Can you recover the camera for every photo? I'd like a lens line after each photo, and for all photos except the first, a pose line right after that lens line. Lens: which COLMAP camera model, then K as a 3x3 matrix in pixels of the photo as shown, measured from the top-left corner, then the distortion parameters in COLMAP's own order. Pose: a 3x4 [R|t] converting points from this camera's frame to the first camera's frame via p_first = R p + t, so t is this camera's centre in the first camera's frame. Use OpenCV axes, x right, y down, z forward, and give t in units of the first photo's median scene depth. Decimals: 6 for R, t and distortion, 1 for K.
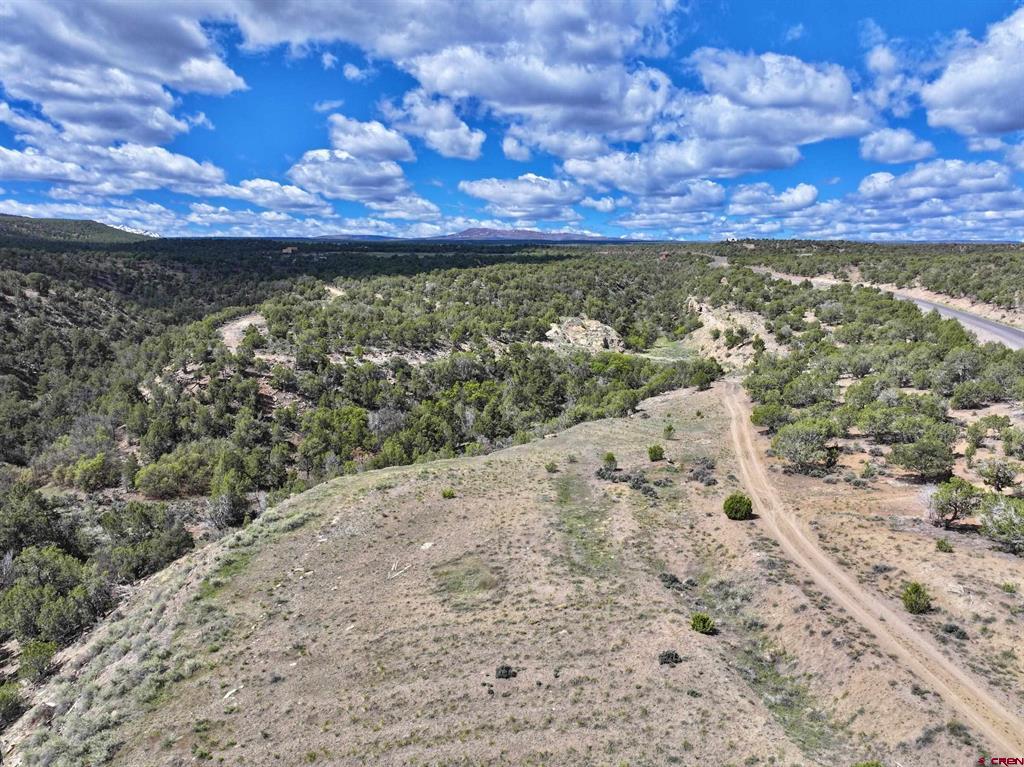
lens RADIAL K [[719.1, 0, 516.0], [0, 719.1, 382.9], [0, 0, 1]] dist [0.004007, 0.008379]
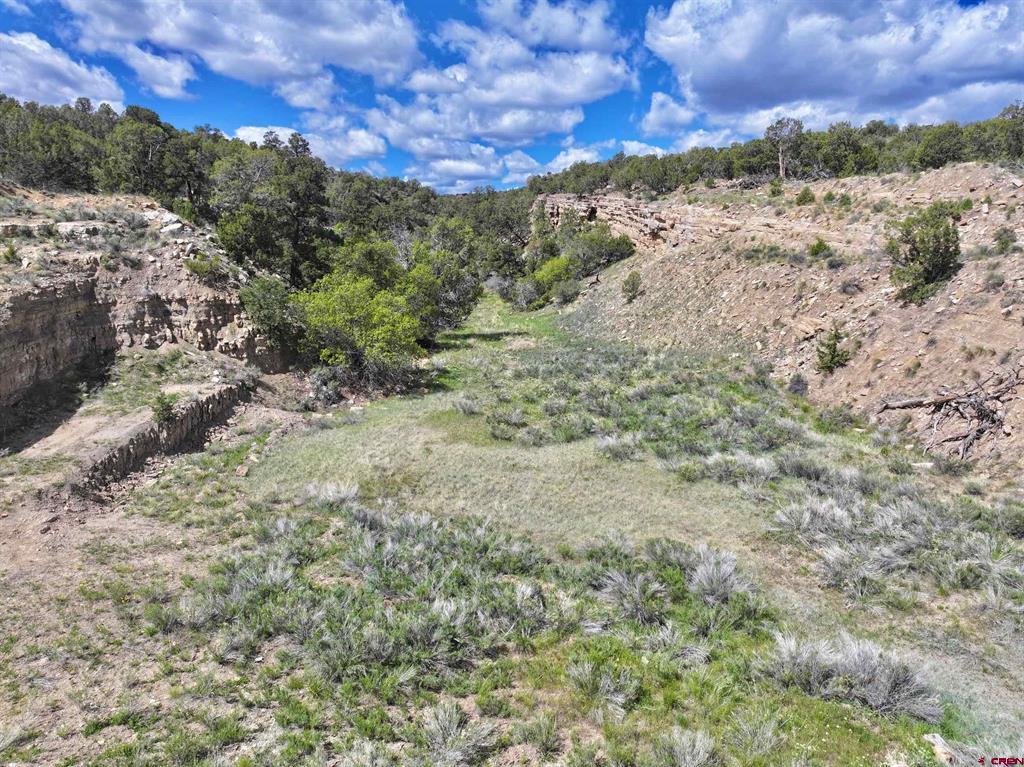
lens RADIAL K [[719.1, 0, 516.0], [0, 719.1, 382.9], [0, 0, 1]] dist [0.004007, 0.008379]
pose [[0.962199, -0.043684, 0.268820, 0.202941], [0.033785, 0.998574, 0.041346, -0.061978], [-0.270243, -0.030701, 0.962303, 1.088570]]
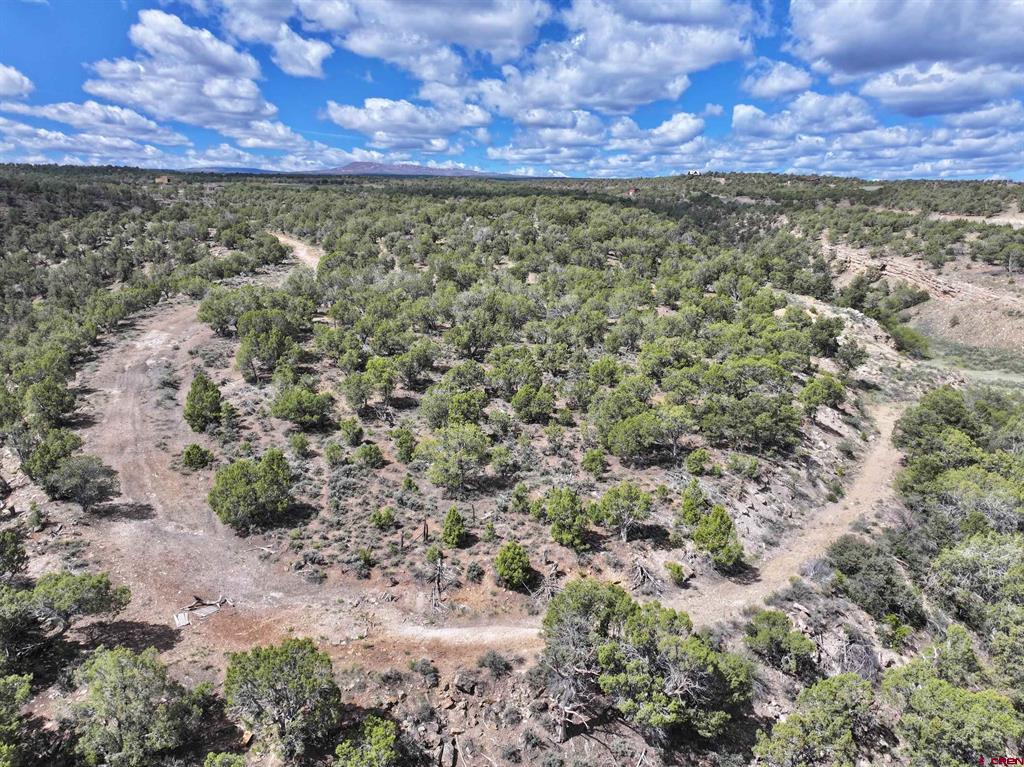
lens RADIAL K [[717.0, 0, 515.6], [0, 717.0, 385.5], [0, 0, 1]] dist [-0.003614, 0.025561]
pose [[0.988310, -0.032892, 0.148868, -0.267727], [0.019619, 0.995770, 0.089765, -0.097439], [-0.151191, -0.085795, 0.984774, 0.648392]]
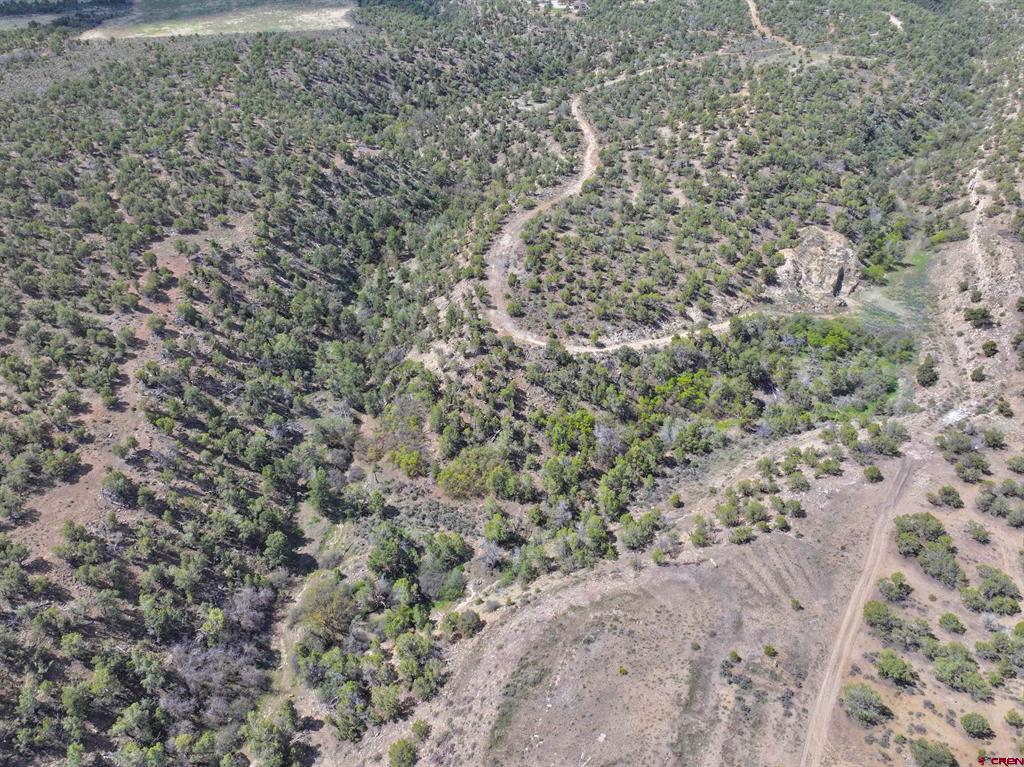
lens RADIAL K [[719.1, 0, 516.0], [0, 719.1, 382.9], [0, 0, 1]] dist [0.004007, 0.008379]
pose [[0.942719, 0.184225, -0.278104, 0.005155], [-0.051480, 0.904033, 0.424351, -0.402857], [0.329592, -0.385727, 0.861733, -0.097818]]
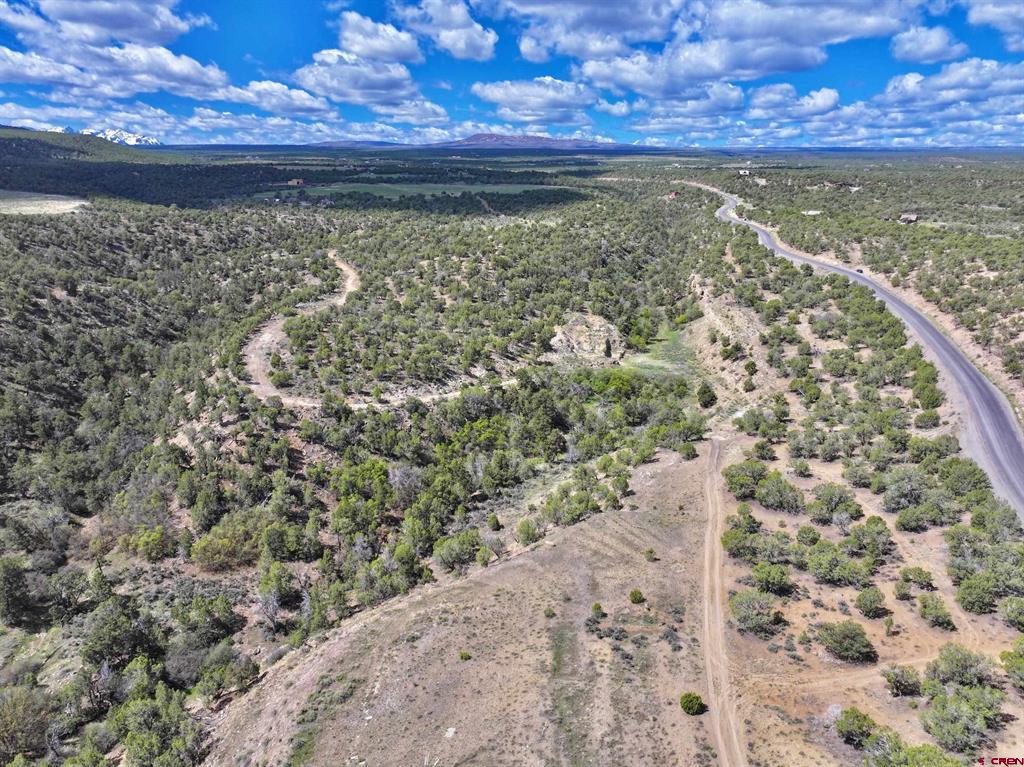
lens RADIAL K [[719.1, 0, 516.0], [0, 719.1, 382.9], [0, 0, 1]] dist [0.004007, 0.008379]
pose [[0.999936, 0.003807, -0.010653, 0.002103], [-0.002459, 0.992295, 0.123877, -0.162045], [0.011043, -0.123843, 0.992240, -0.061497]]
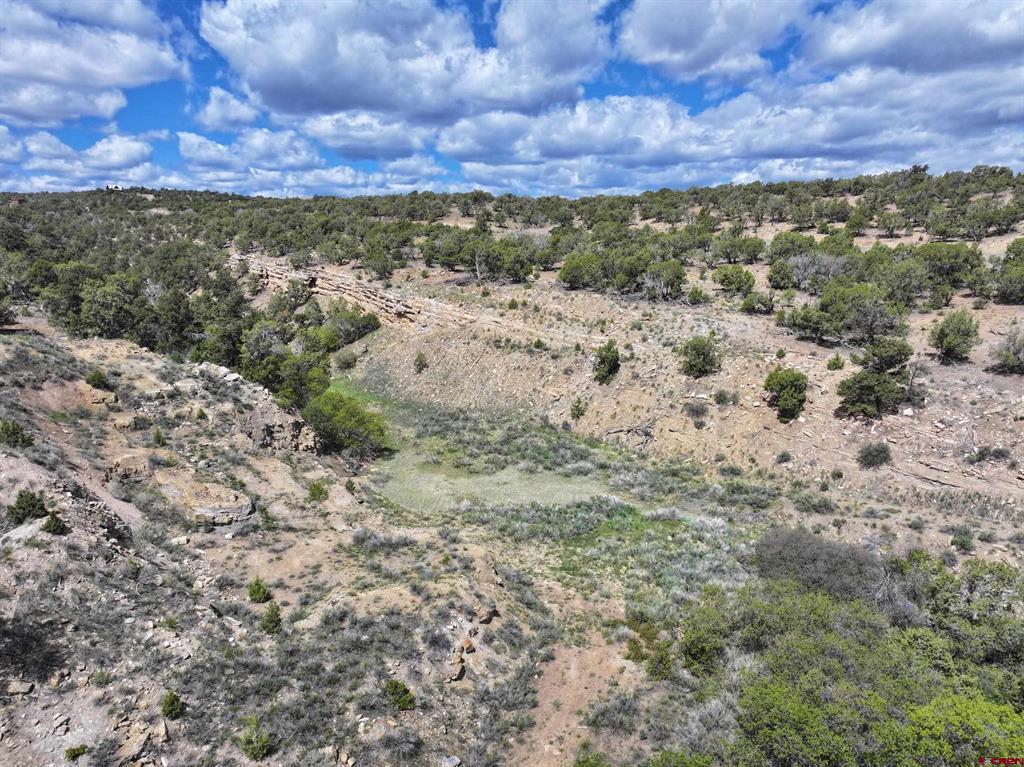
lens RADIAL K [[719.1, 0, 516.0], [0, 719.1, 382.9], [0, 0, 1]] dist [0.004007, 0.008379]
pose [[0.662292, -0.132664, 0.737407, 0.028924], [0.104087, 0.990947, 0.084793, -0.107294], [-0.741980, 0.020597, 0.670105, 1.006733]]
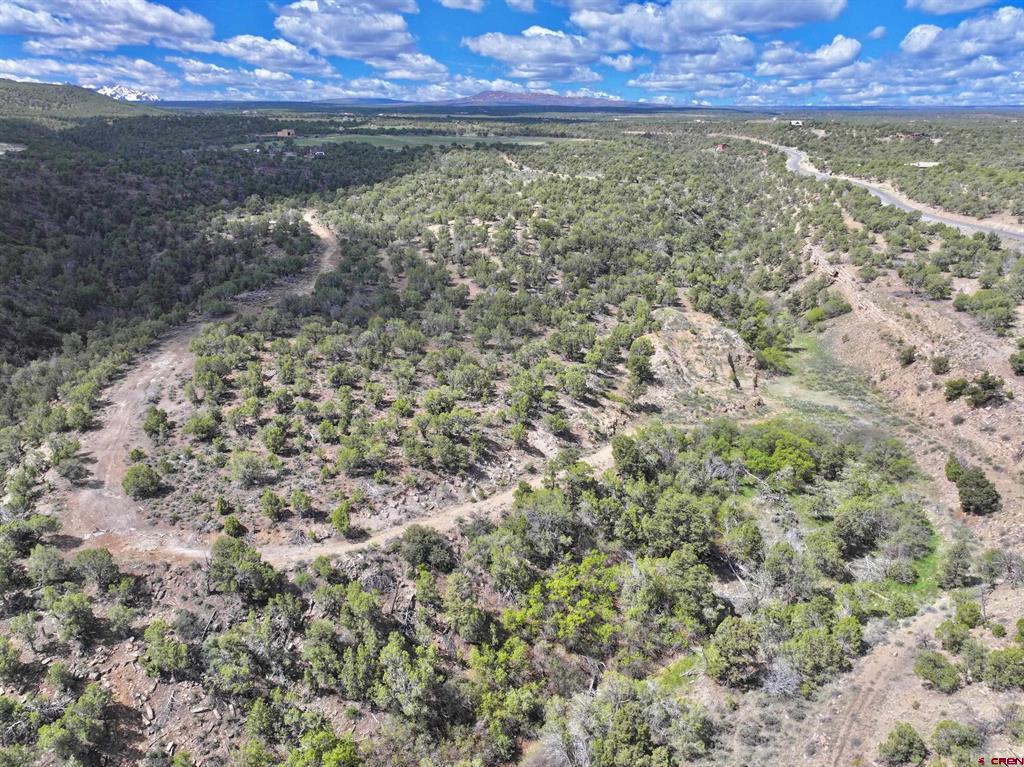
lens RADIAL K [[717.0, 0, 515.6], [0, 717.0, 385.5], [0, 0, 1]] dist [-0.003614, 0.025561]
pose [[0.999779, 0.010607, -0.018138, -0.074011], [-0.007209, 0.983991, 0.178074, -0.188532], [0.019736, -0.177904, 0.983850, 0.438072]]
